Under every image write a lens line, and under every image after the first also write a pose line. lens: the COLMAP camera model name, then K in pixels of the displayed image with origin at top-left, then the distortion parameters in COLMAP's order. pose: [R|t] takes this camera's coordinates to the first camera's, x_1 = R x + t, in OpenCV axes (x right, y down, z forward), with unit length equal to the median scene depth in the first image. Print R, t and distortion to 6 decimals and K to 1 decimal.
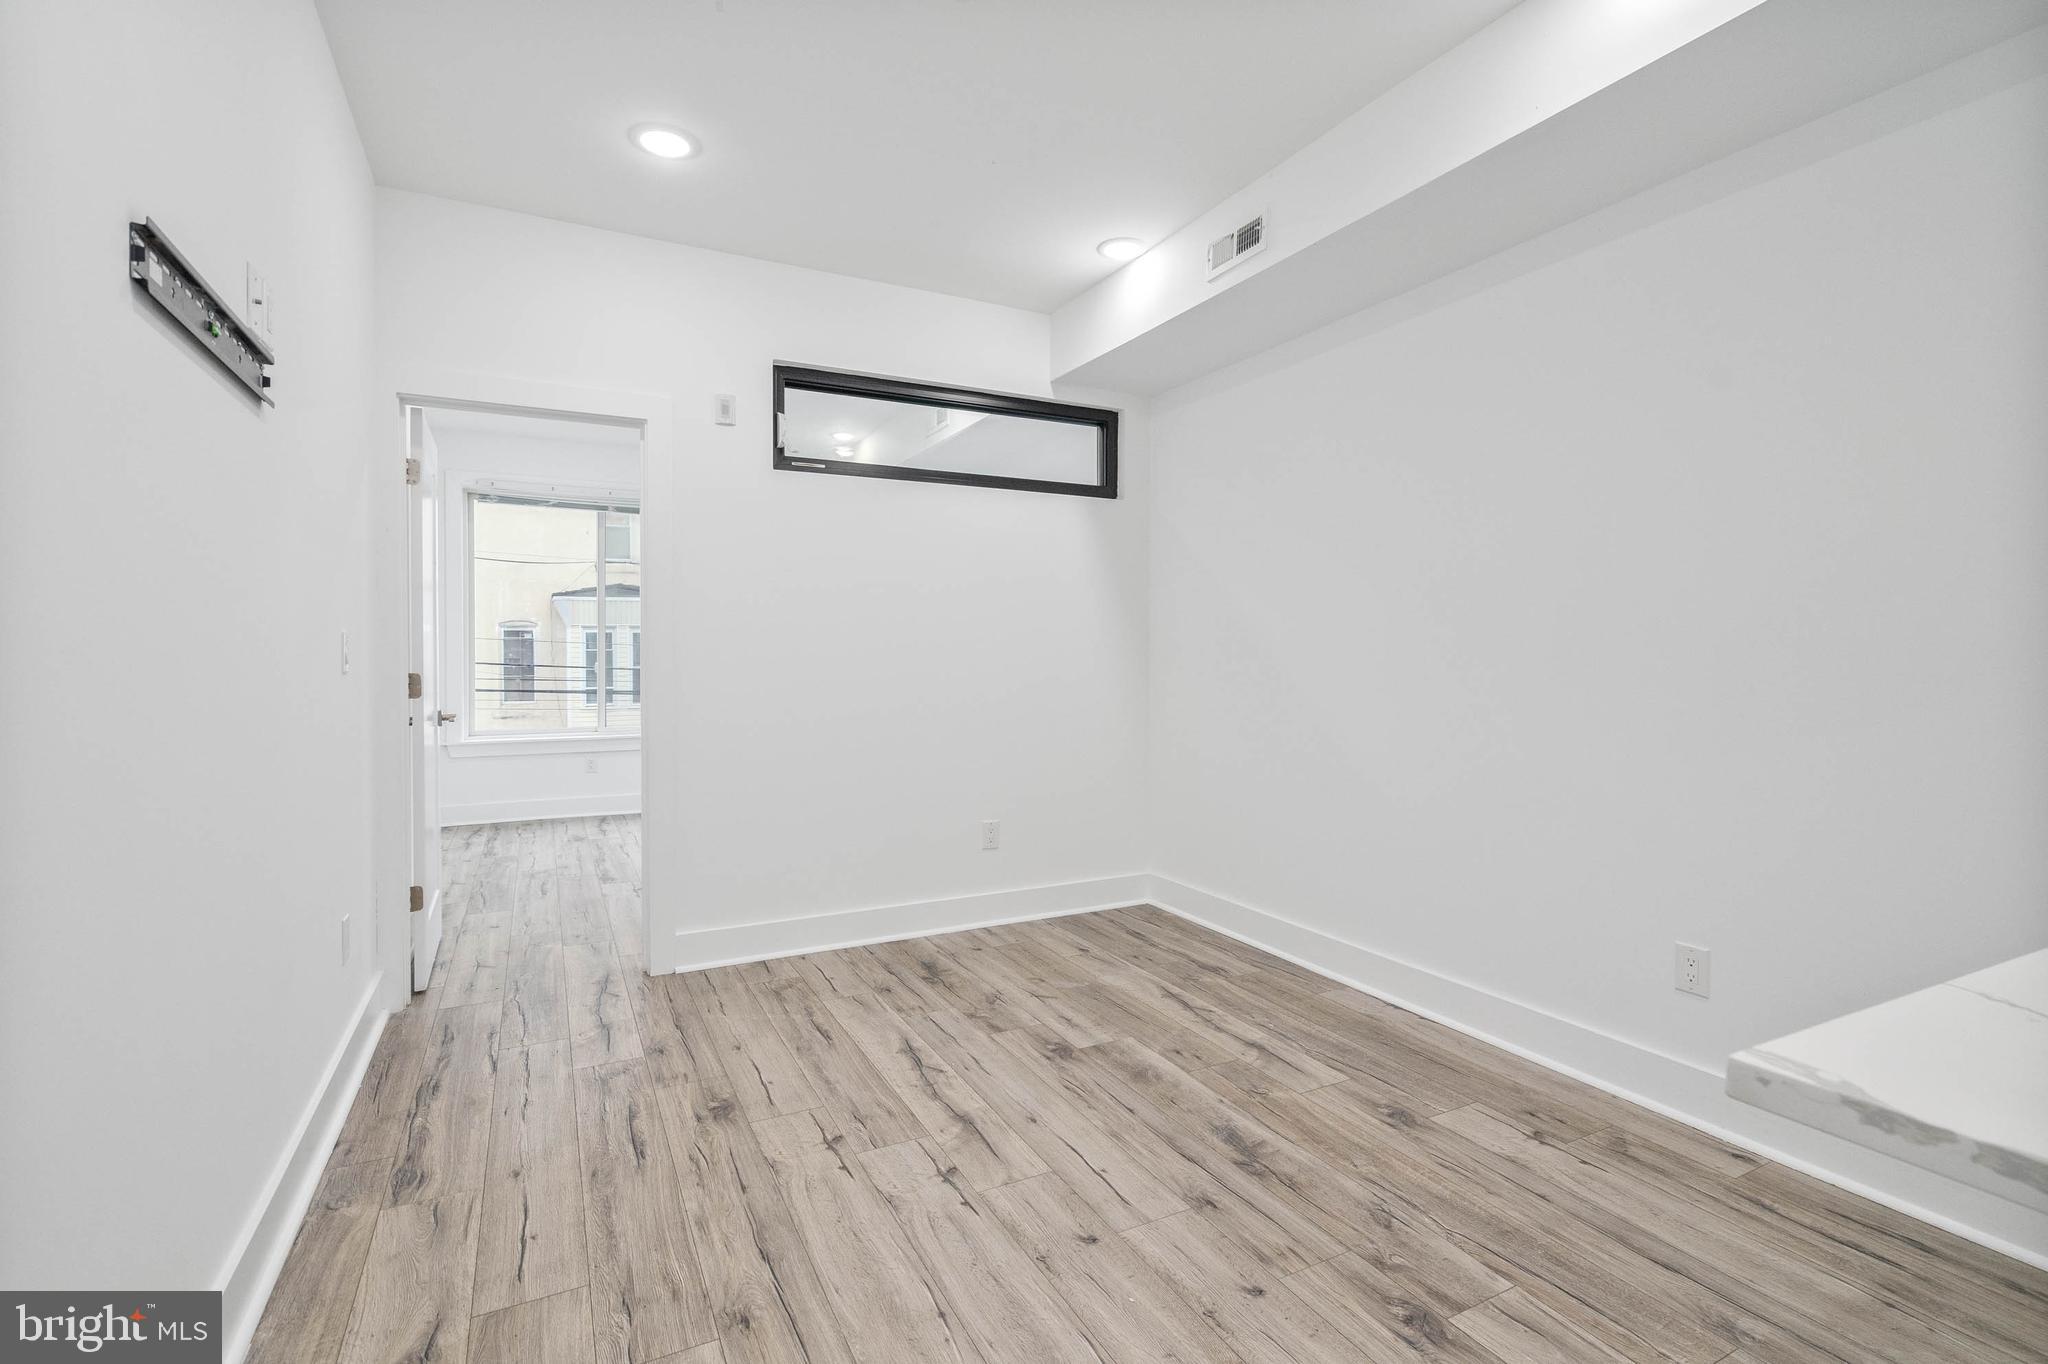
lens RADIAL K [[929.3, 0, 1024.0], [0, 929.3, 682.0], [0, 0, 1]] dist [-0.001780, 0.000431]
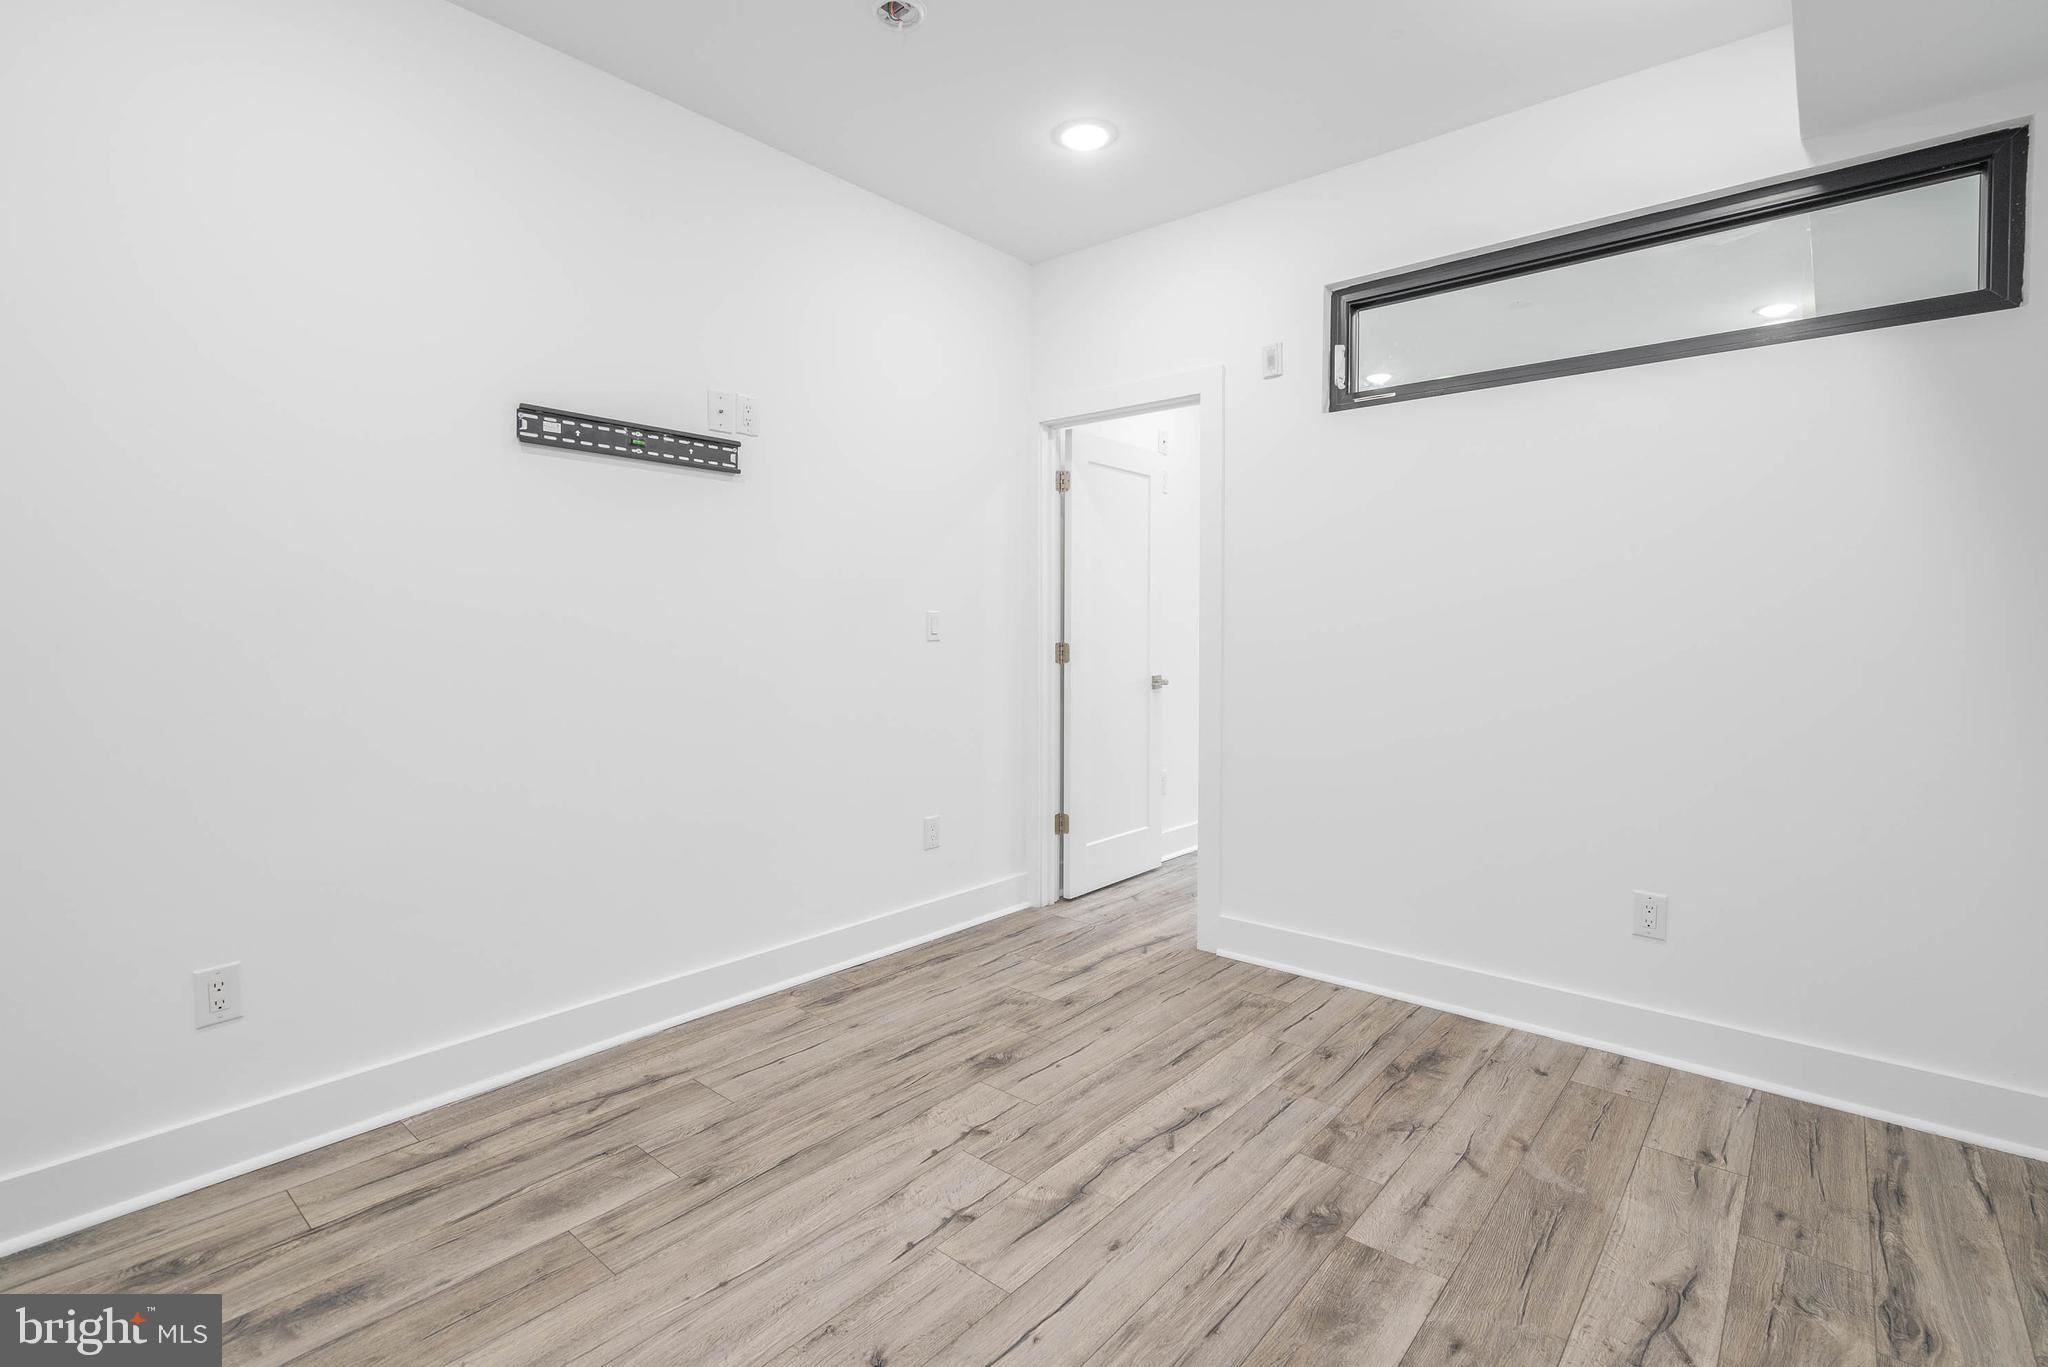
lens RADIAL K [[948.0, 0, 1028.6], [0, 948.0, 648.7], [0, 0, 1]] dist [-0.010264, 0.005305]
pose [[0.377166, 0.017897, -0.925973, 0.523469], [-0.028345, 0.999568, 0.007774, -0.010305], [0.925712, 0.023315, 0.377511, 0.491254]]
